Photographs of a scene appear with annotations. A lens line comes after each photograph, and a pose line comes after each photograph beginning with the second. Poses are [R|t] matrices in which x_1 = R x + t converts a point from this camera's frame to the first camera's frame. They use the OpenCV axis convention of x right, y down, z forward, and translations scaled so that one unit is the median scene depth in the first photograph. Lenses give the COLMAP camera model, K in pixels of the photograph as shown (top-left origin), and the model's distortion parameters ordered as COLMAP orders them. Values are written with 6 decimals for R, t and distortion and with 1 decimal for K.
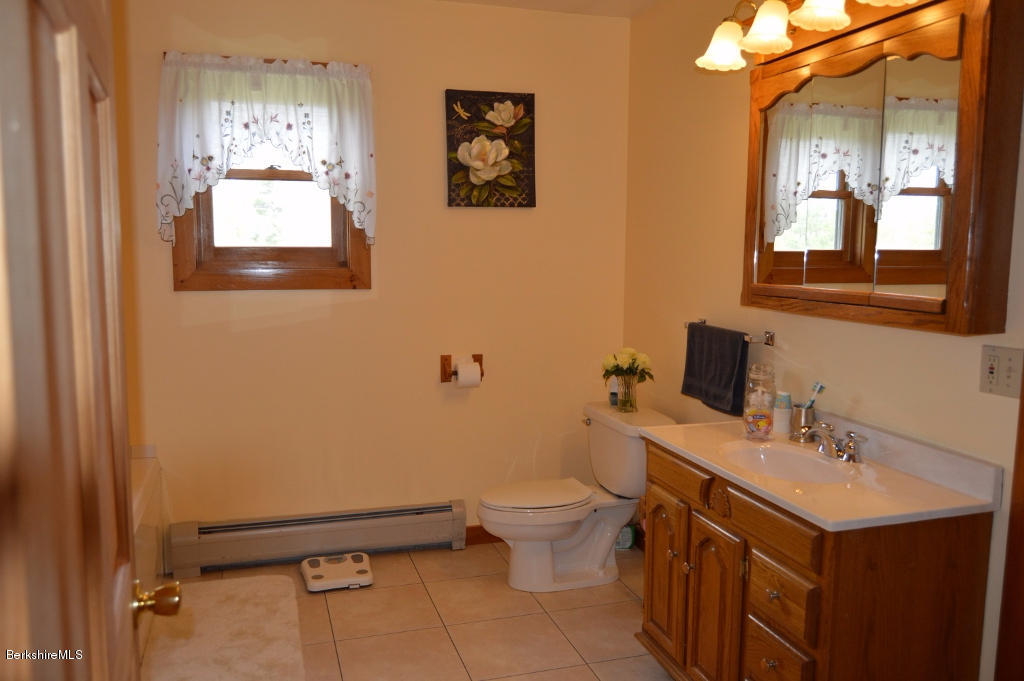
lens RADIAL K [[801.8, 0, 504.0], [0, 801.8, 339.1], [0, 0, 1]] dist [-0.019852, 0.011125]
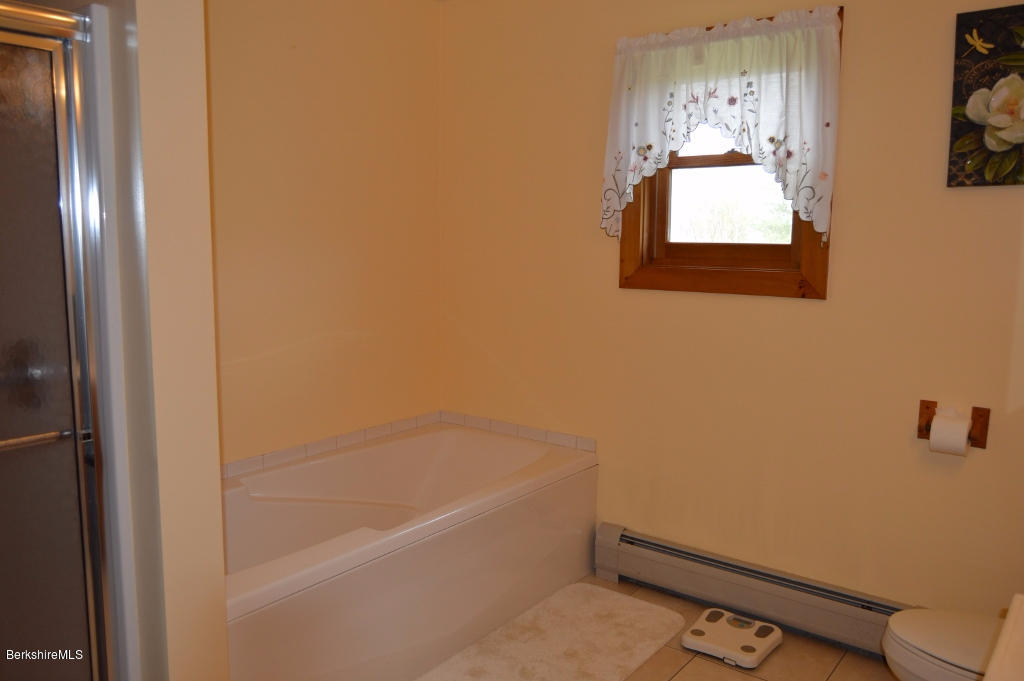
lens RADIAL K [[801.8, 0, 510.4], [0, 801.8, 338.9], [0, 0, 1]] dist [-0.019852, 0.011125]
pose [[0.570910, 0.105794, -0.814168, 0.304944], [-0.097964, 0.993356, 0.060384, -0.043455], [0.815147, 0.045285, 0.577481, 0.326133]]
